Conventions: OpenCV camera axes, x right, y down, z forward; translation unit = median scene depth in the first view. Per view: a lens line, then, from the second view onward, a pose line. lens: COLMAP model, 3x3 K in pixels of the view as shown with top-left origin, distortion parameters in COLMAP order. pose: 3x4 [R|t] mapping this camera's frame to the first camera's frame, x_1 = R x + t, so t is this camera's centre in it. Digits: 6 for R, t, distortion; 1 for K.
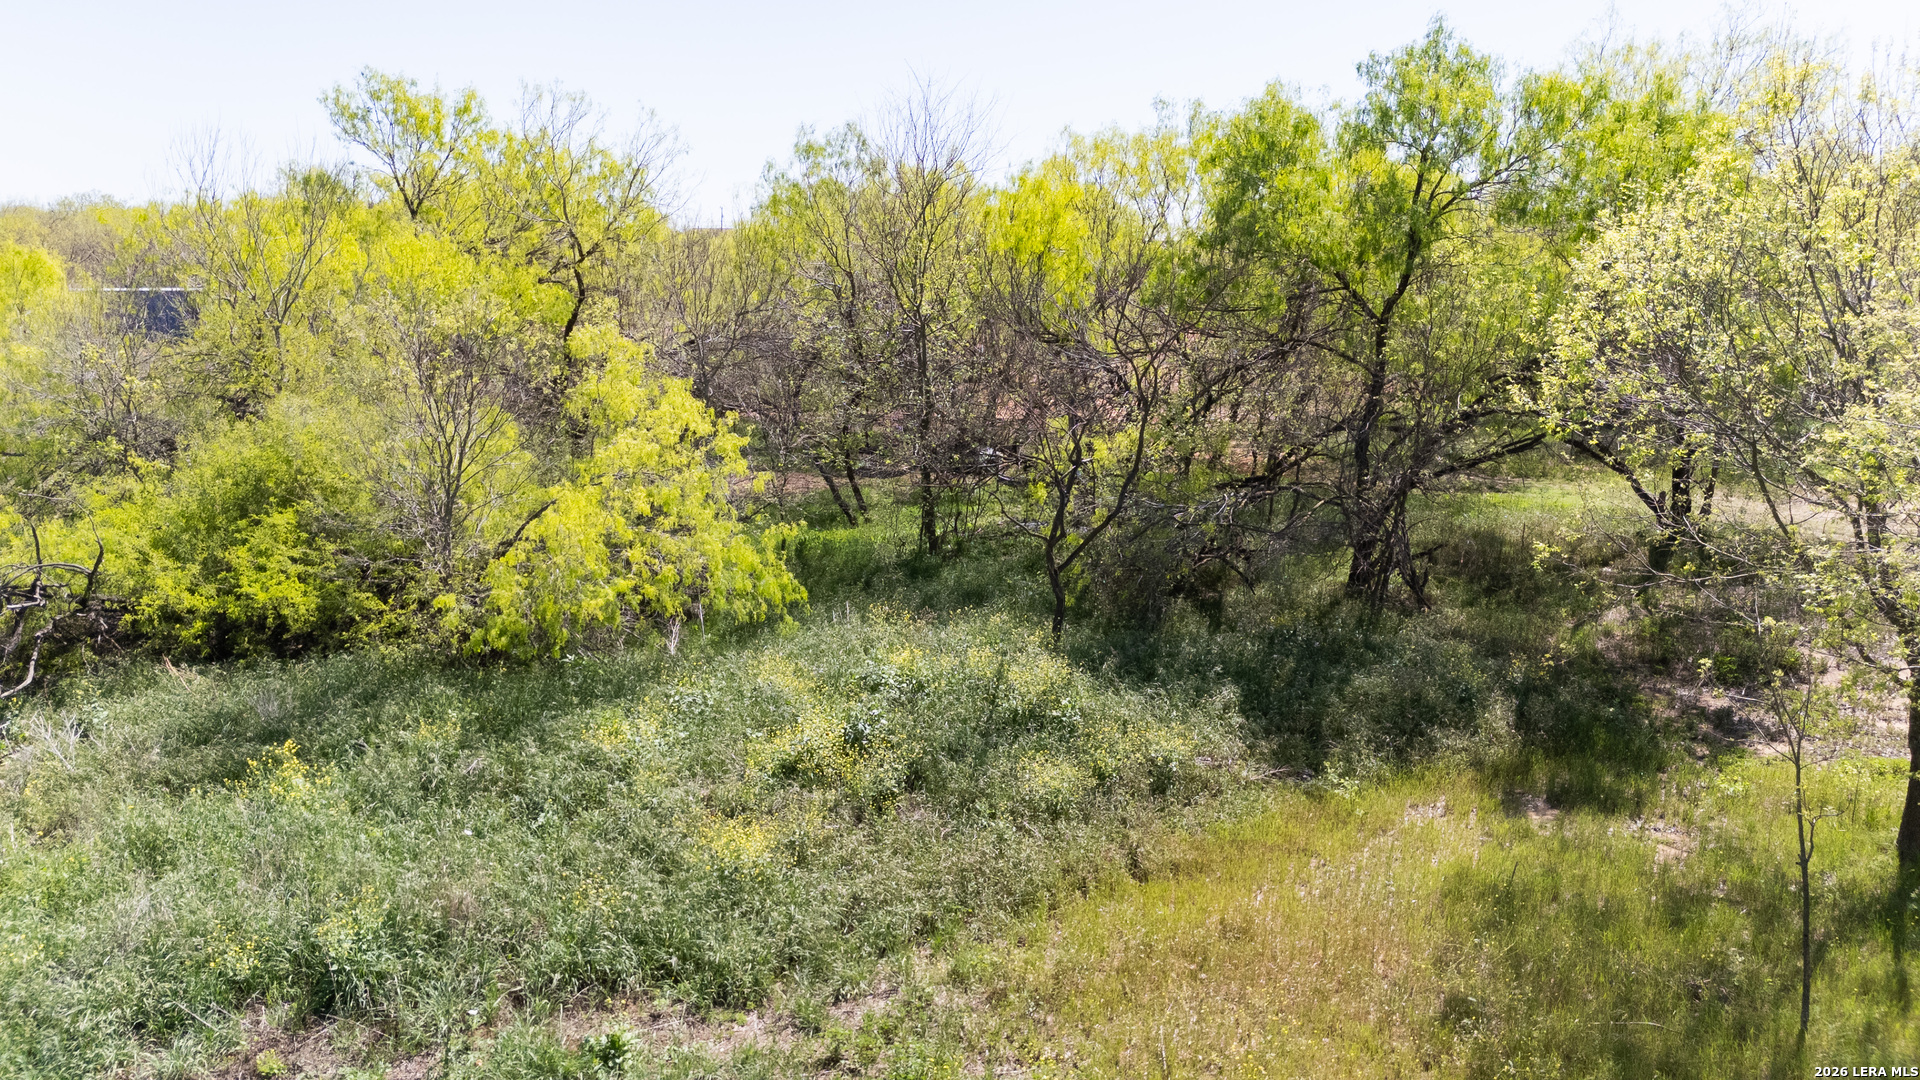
lens RADIAL K [[1421.3, 0, 962.2], [0, 1421.3, 542.3], [0, 0, 1]] dist [0.069871, -0.064899]
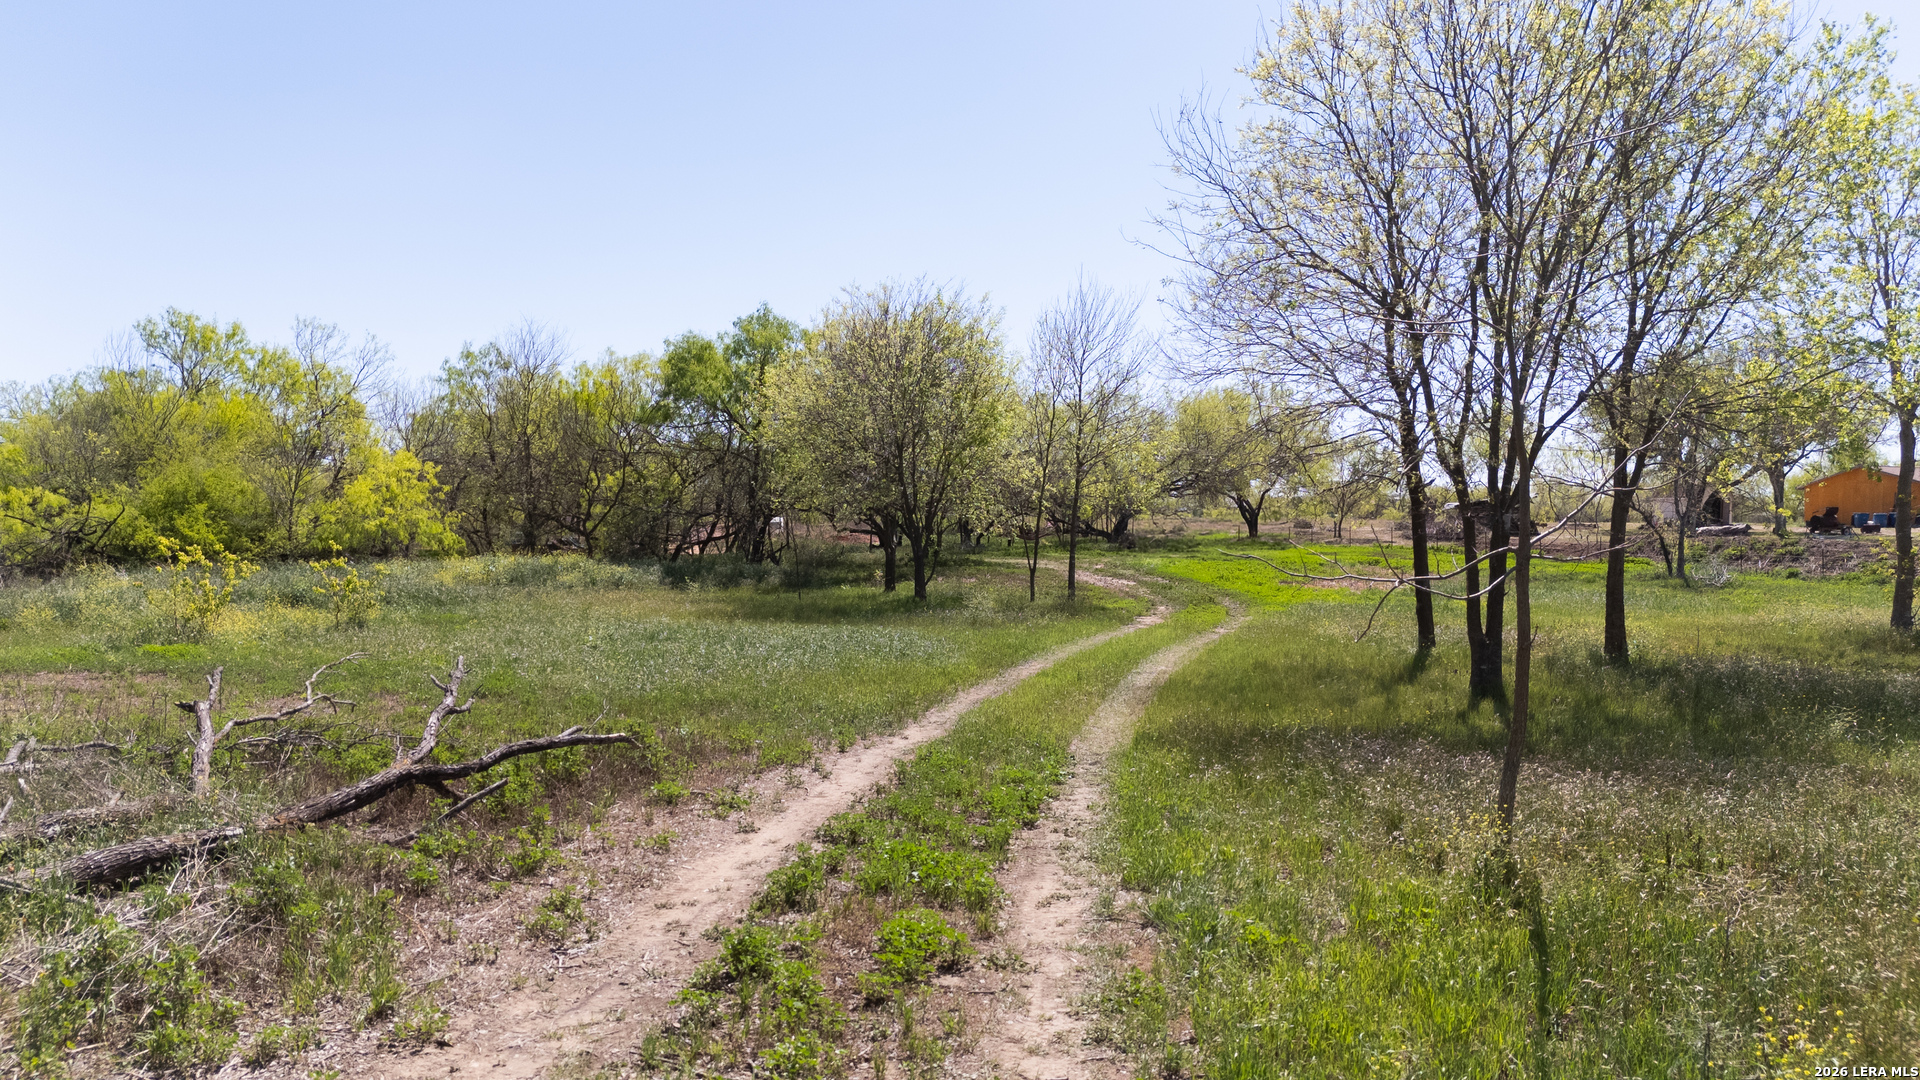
lens RADIAL K [[1421.3, 0, 961.7], [0, 1421.3, 534.9], [0, 0, 1]] dist [0.069871, -0.064899]
pose [[0.971202, 0.000930, 0.238258, 0.098671], [0.043822, 0.982235, -0.182465, 0.436081], [-0.234195, 0.187652, 0.953908, -1.200255]]
